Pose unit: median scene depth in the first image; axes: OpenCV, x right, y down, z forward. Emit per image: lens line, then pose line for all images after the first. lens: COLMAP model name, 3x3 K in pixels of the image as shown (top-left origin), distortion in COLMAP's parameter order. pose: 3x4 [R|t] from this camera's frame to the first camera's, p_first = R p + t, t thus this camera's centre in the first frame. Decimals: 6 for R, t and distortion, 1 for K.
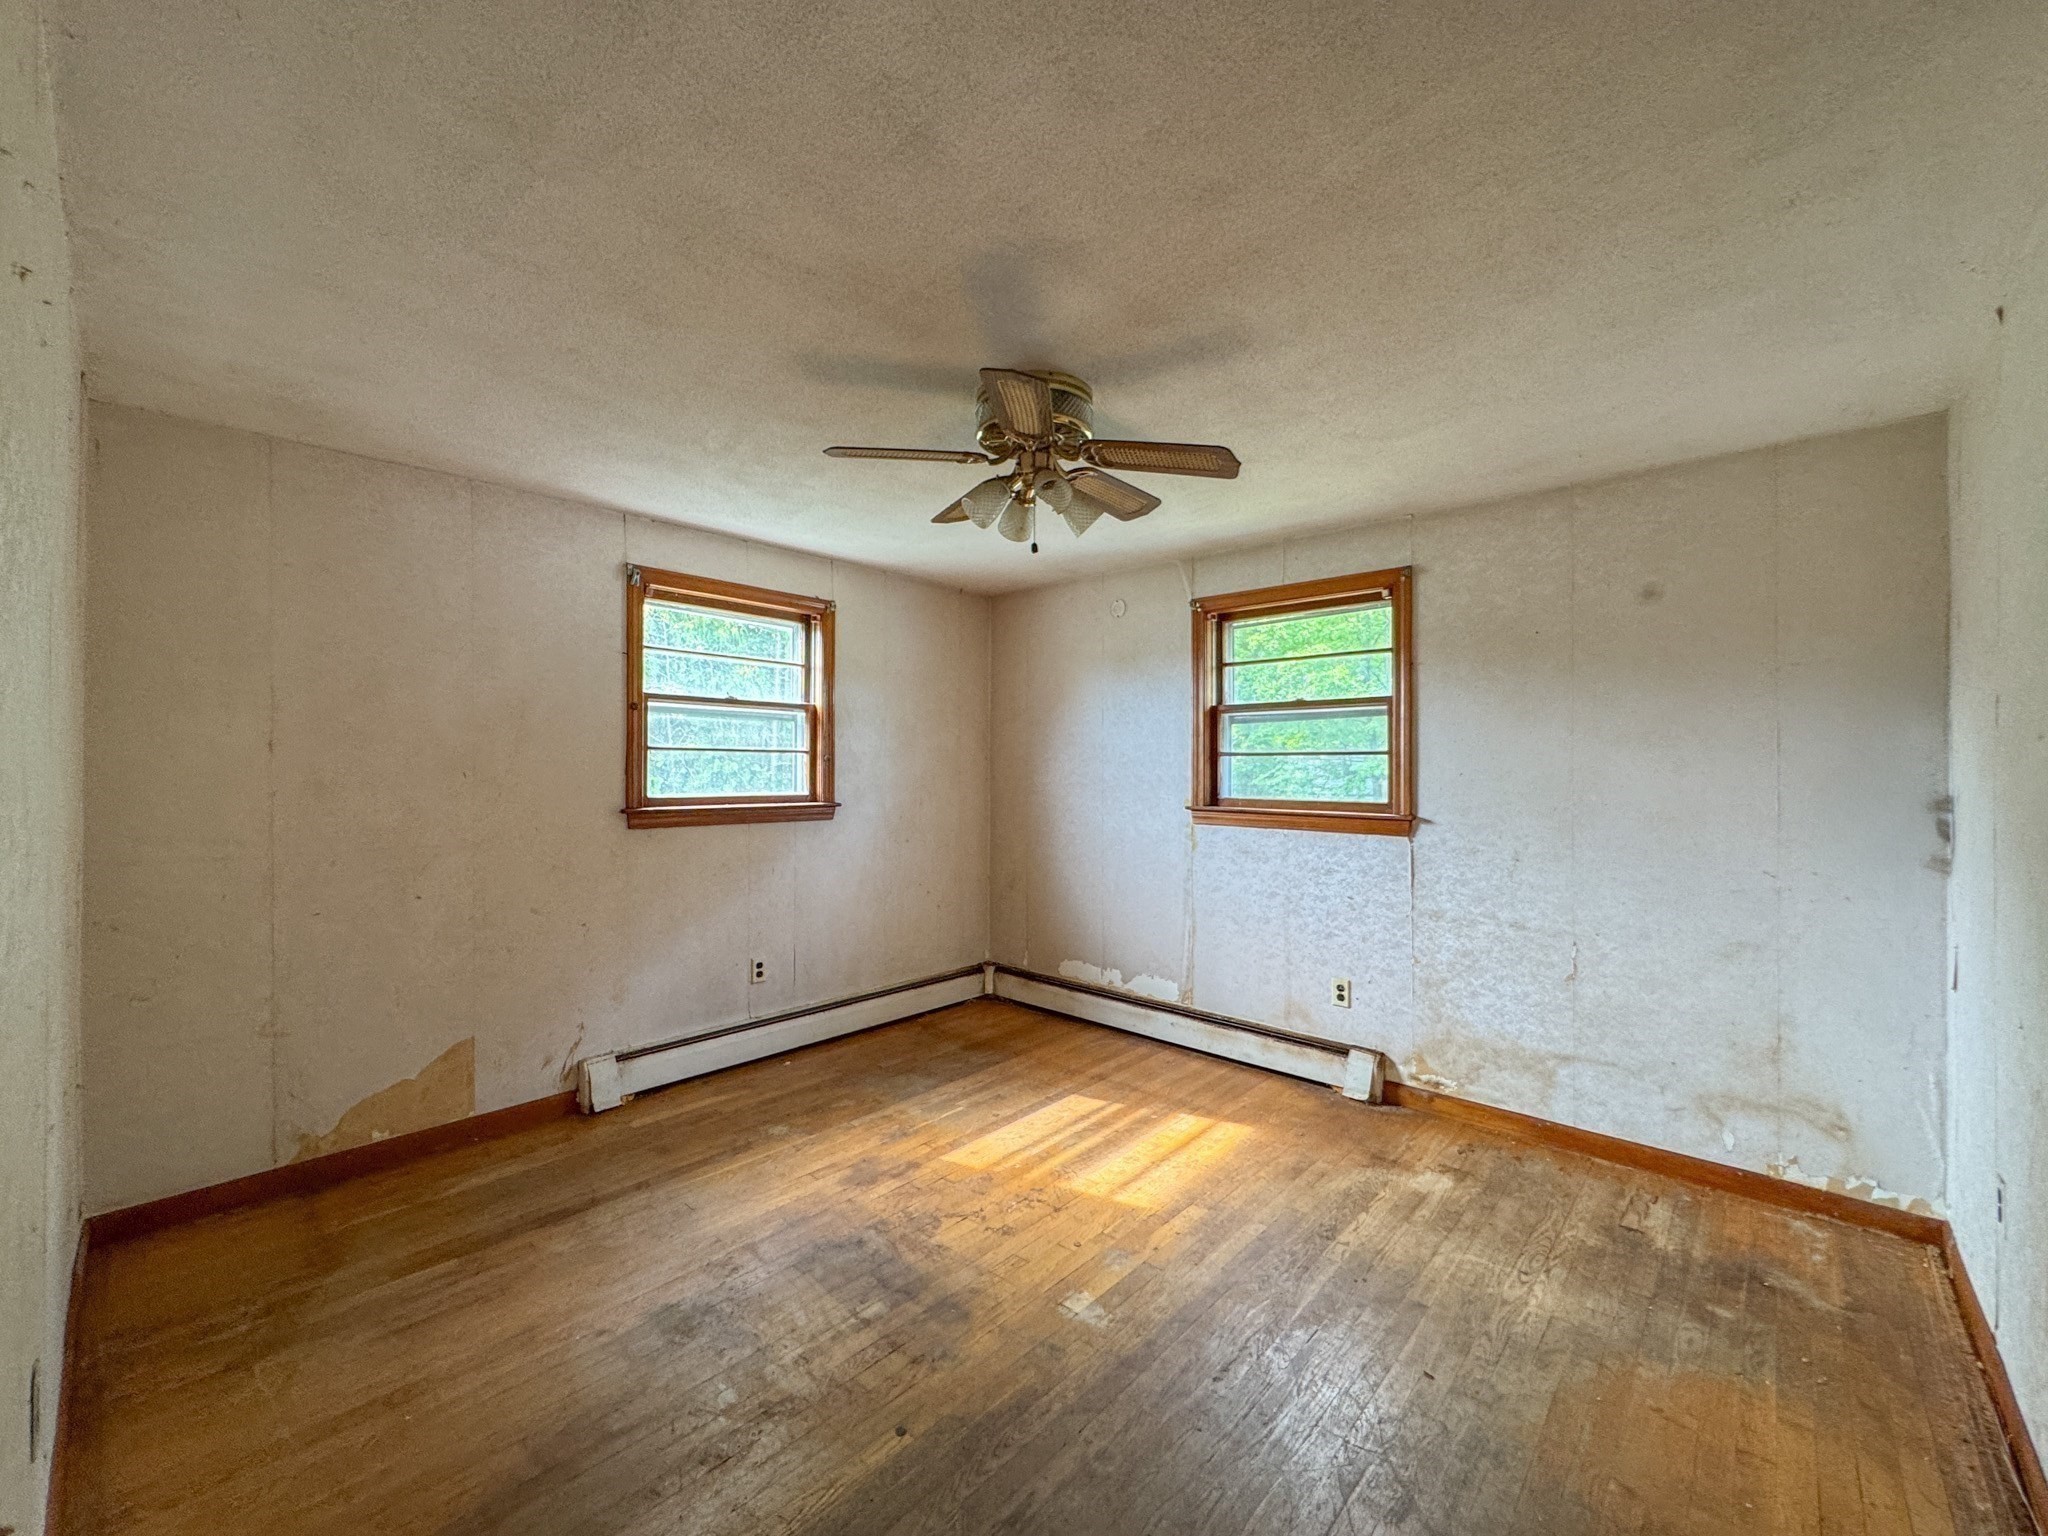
lens RADIAL K [[826.4, 0, 1042.6], [0, 826.4, 770.6], [0, 0, 1]] dist [0.000229, 0.000007]
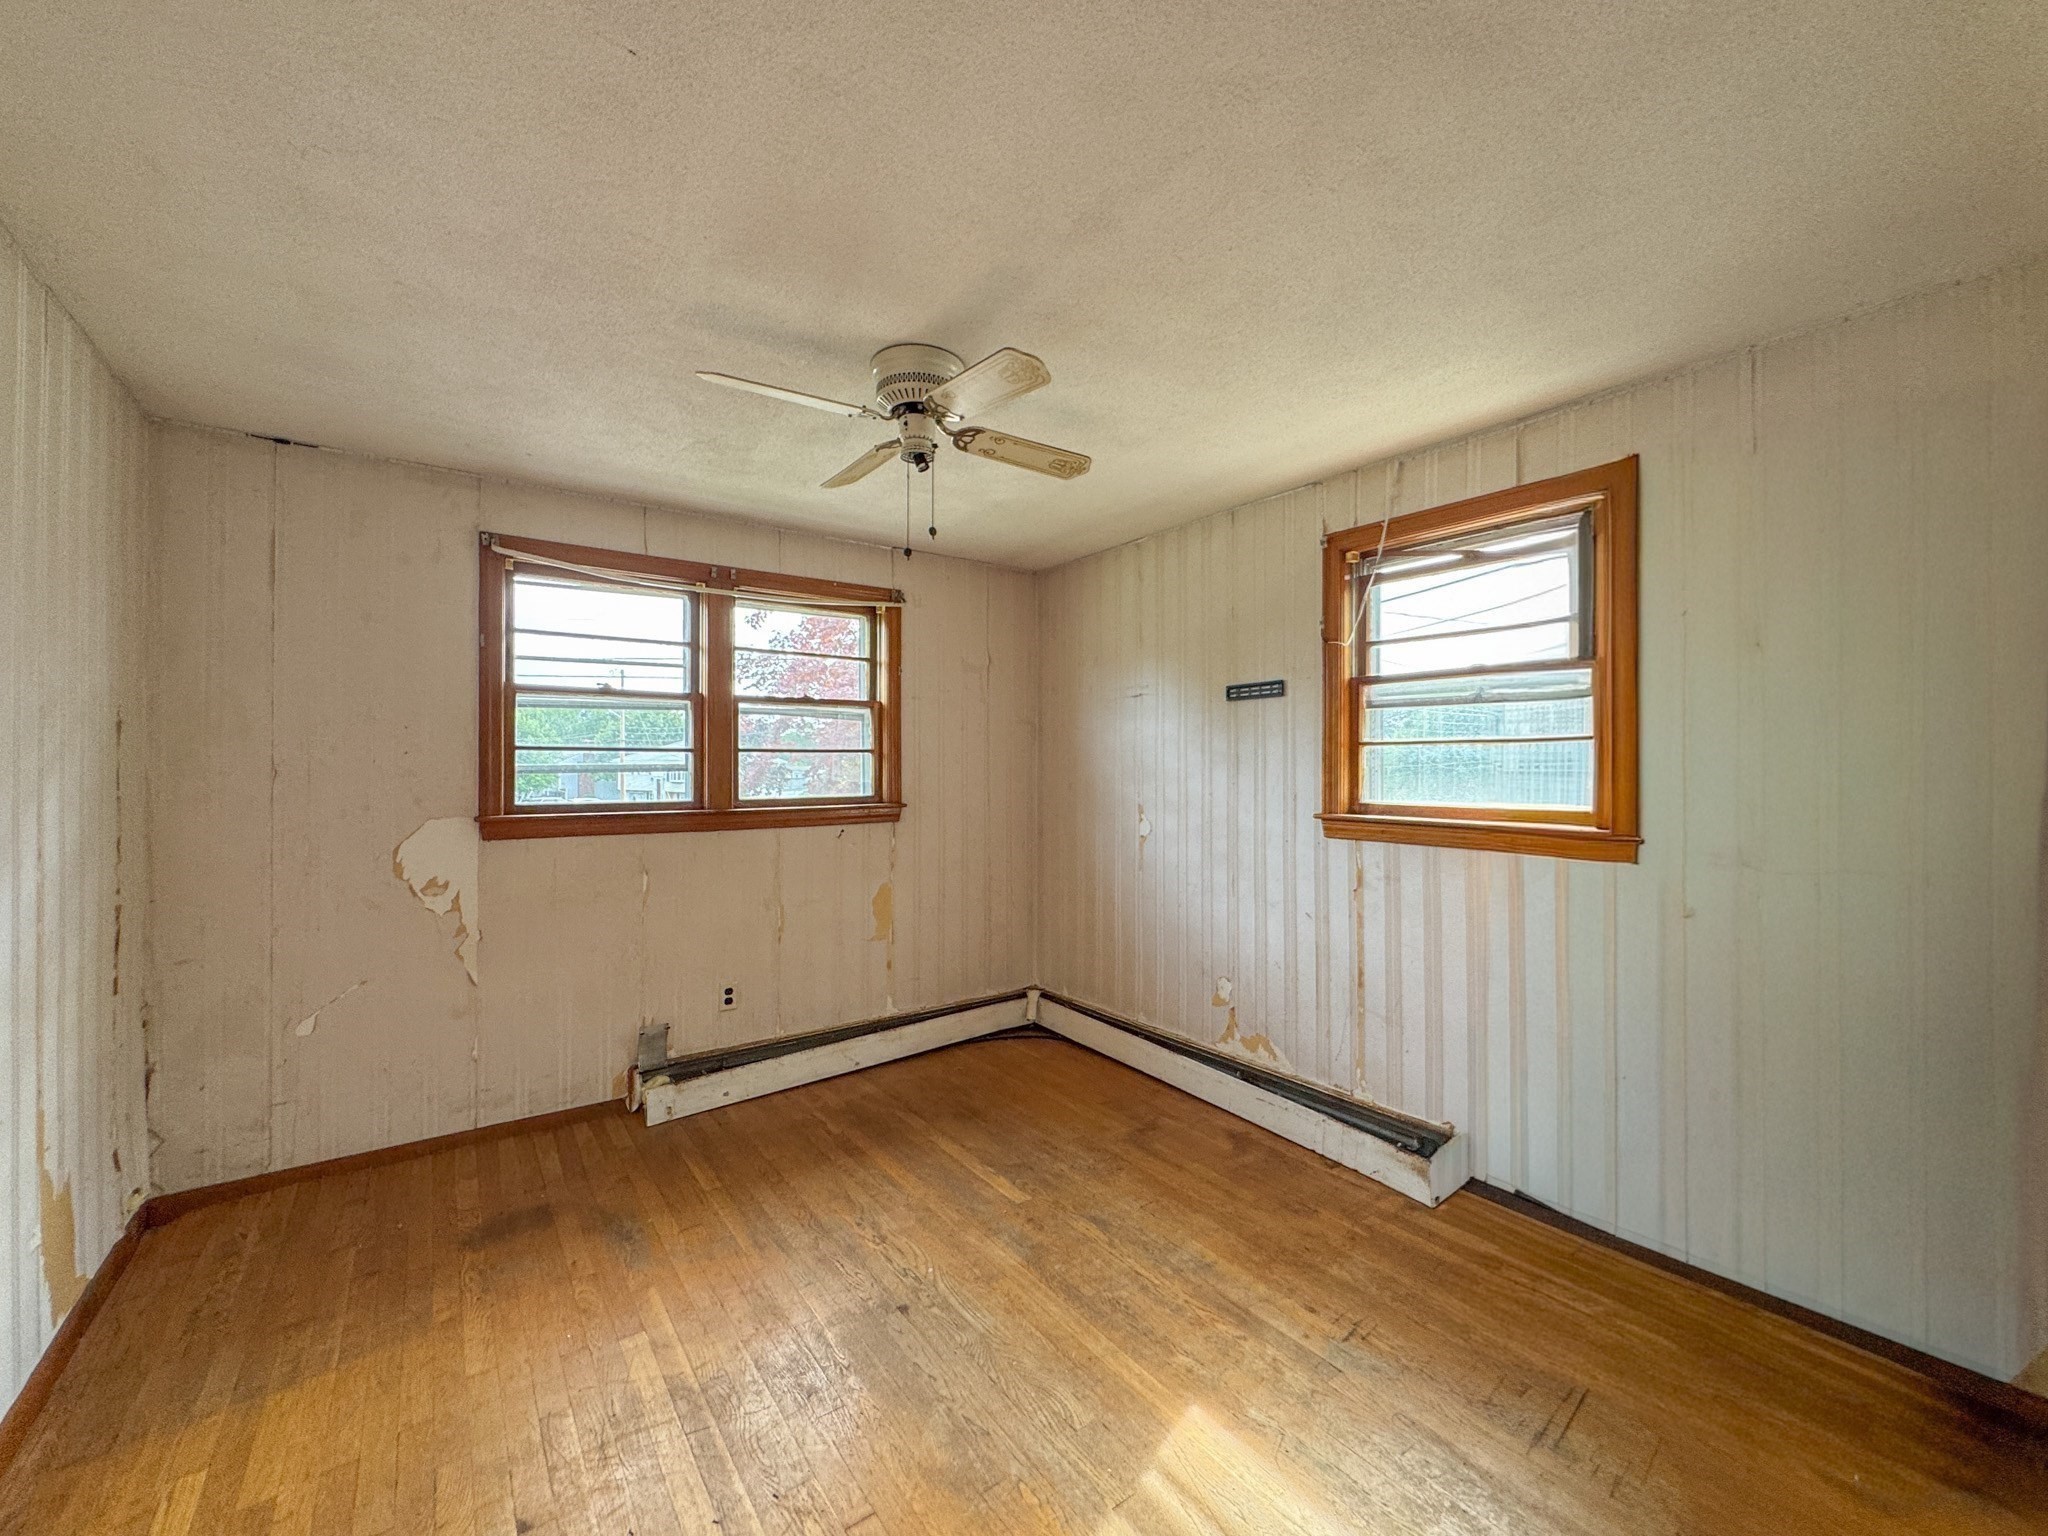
lens RADIAL K [[826.4, 0, 1042.6], [0, 826.4, 770.6], [0, 0, 1]] dist [0.000229, 0.000007]
pose [[0.980234, -0.016409, -0.197160, 0.094346], [0.016924, 0.999856, 0.000925, 0.002259], [0.197117, -0.004244, 0.980371, 0.112506]]
